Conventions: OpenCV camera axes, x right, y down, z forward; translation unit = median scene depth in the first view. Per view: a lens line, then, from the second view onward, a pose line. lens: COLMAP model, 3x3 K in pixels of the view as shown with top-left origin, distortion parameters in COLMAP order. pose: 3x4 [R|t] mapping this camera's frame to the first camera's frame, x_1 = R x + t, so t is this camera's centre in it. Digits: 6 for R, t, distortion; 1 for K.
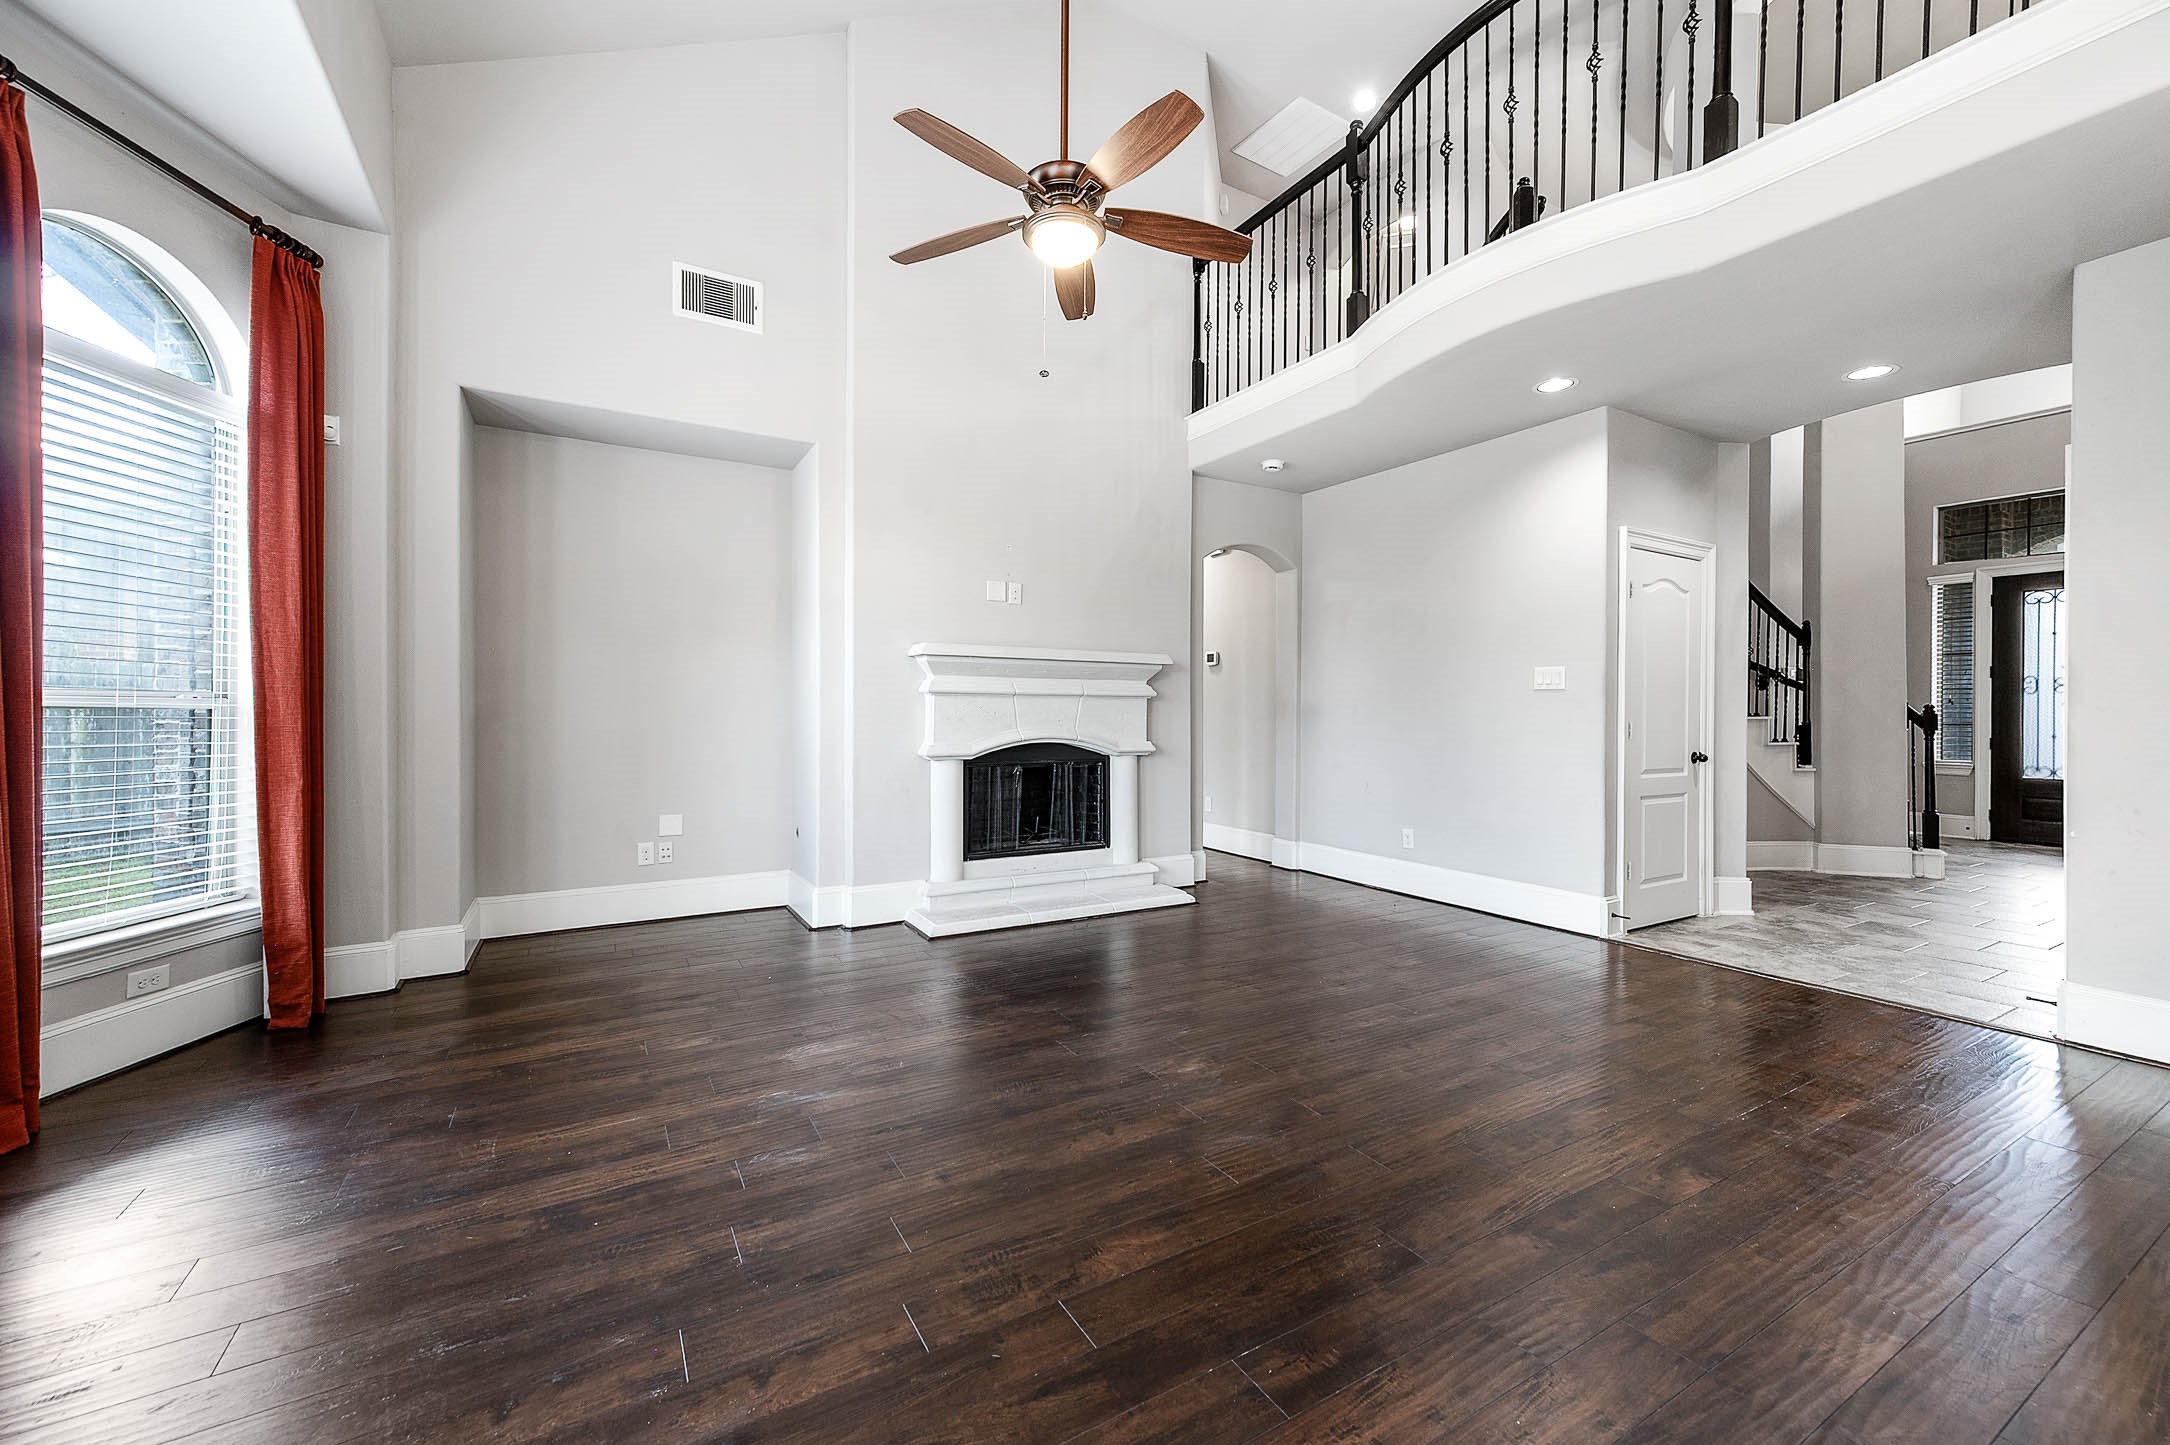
lens RADIAL K [[850.1, 0, 1090.5], [0, 850.1, 721.1], [0, 0, 1]] dist [0.019061, 0.000094]
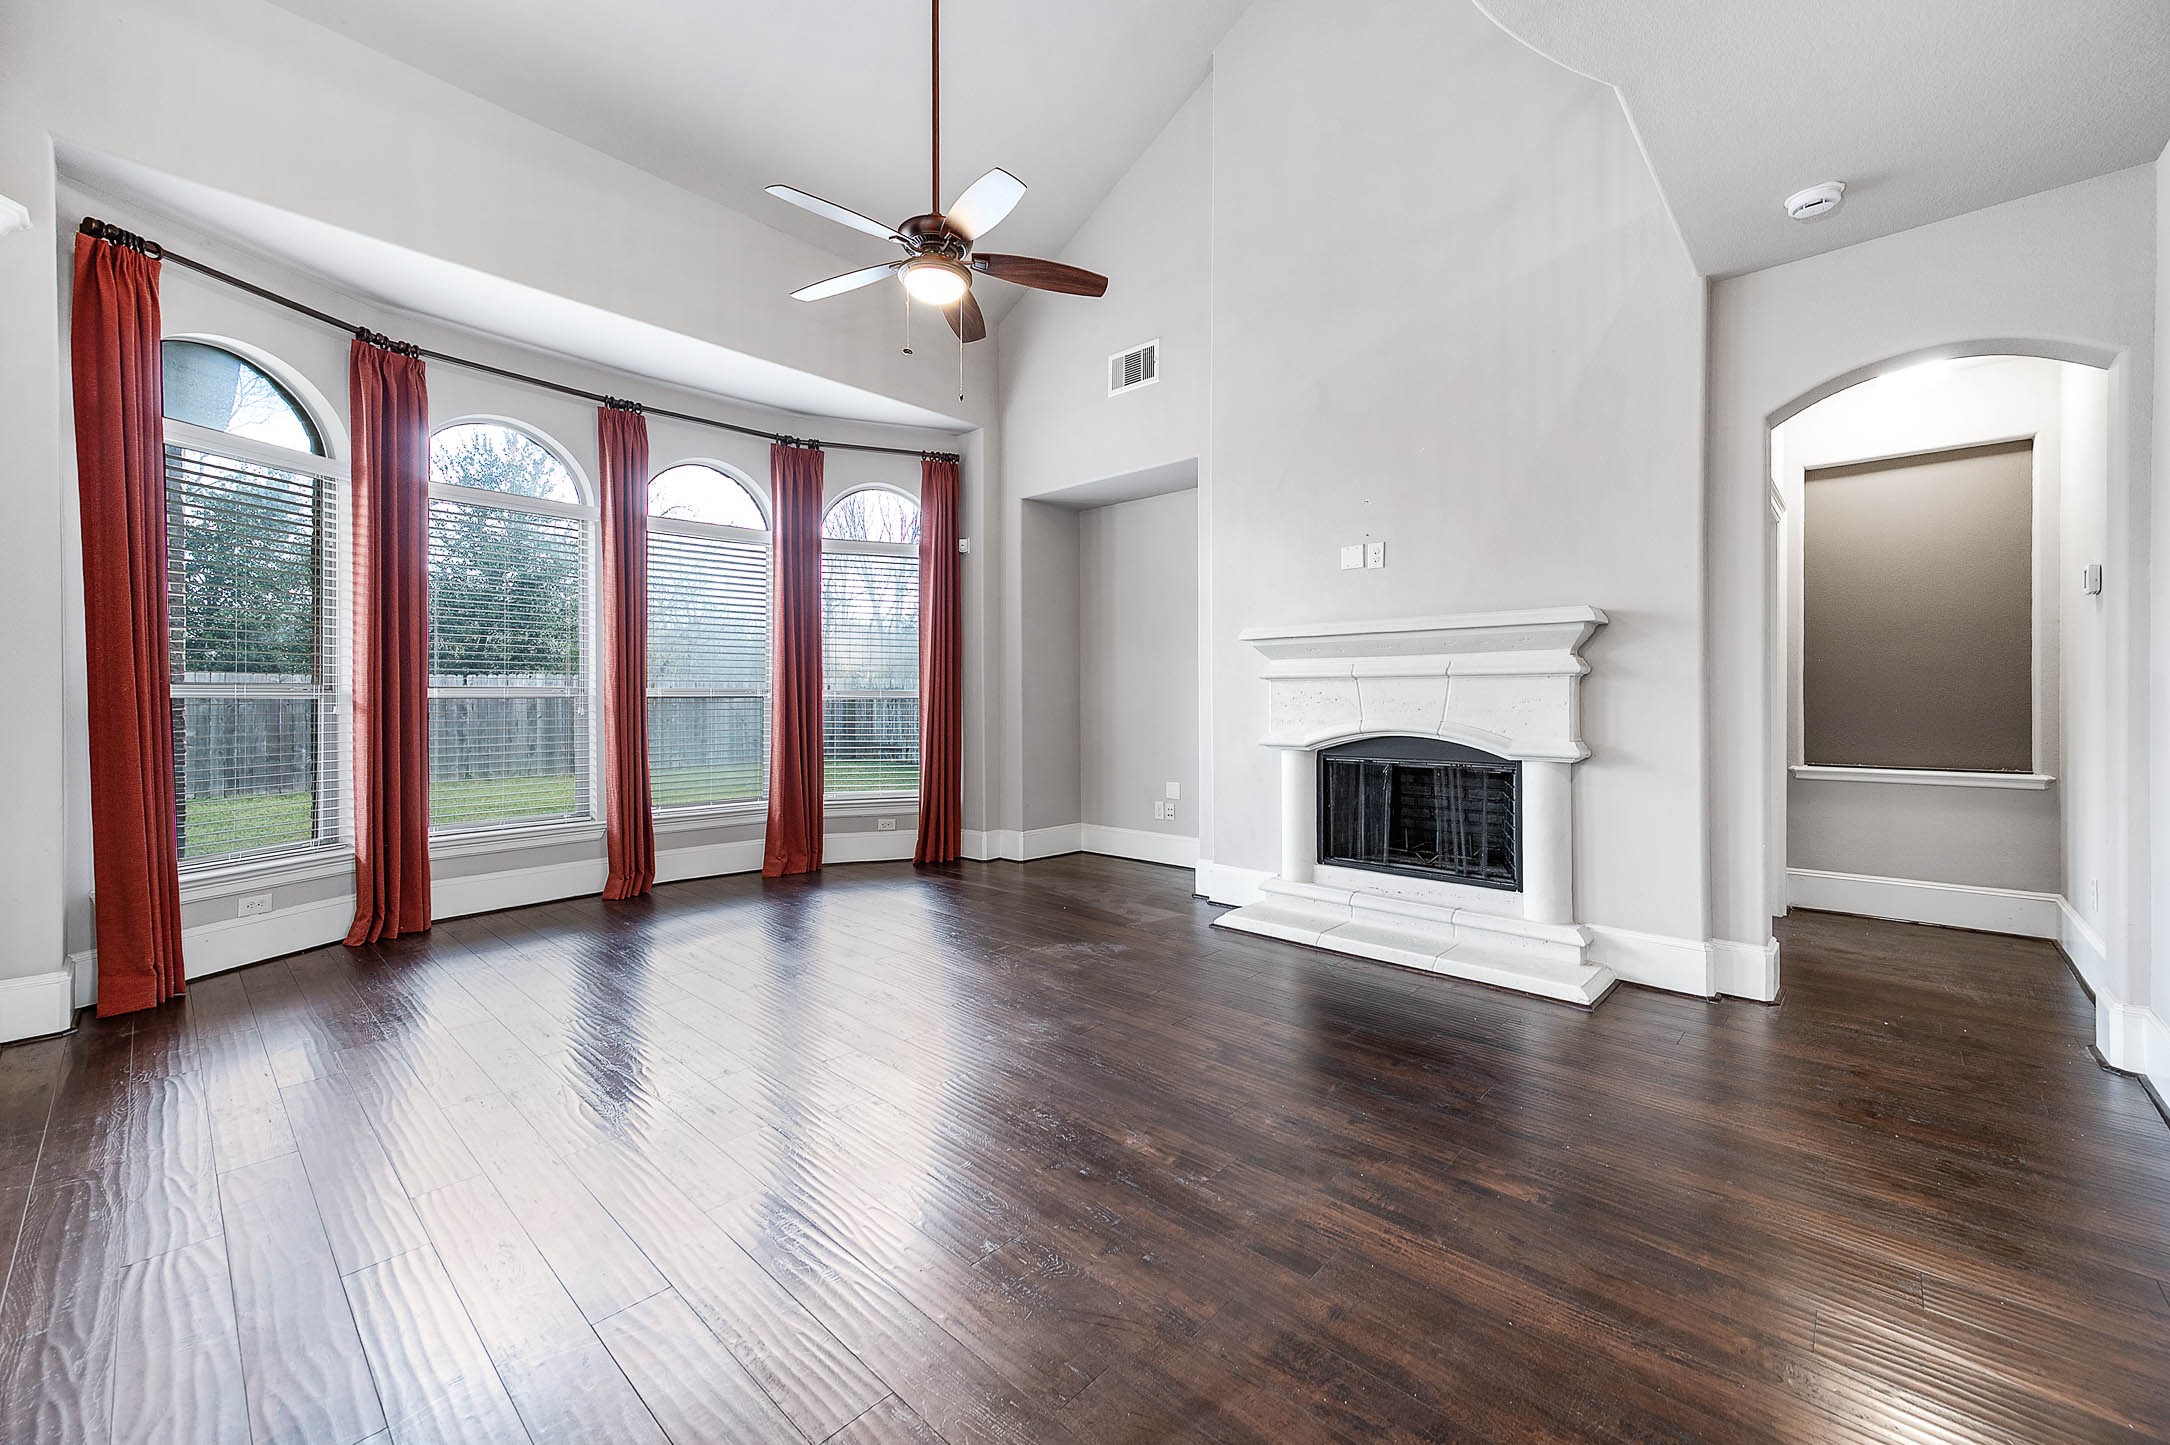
lens RADIAL K [[850.1, 0, 1090.5], [0, 850.1, 721.1], [0, 0, 1]] dist [0.019061, 0.000094]
pose [[0.298876, 0.018833, -0.954106, 0.659631], [-0.006976, 0.999822, 0.017550, -0.001053], [0.954267, 0.001410, 0.298954, 0.512364]]
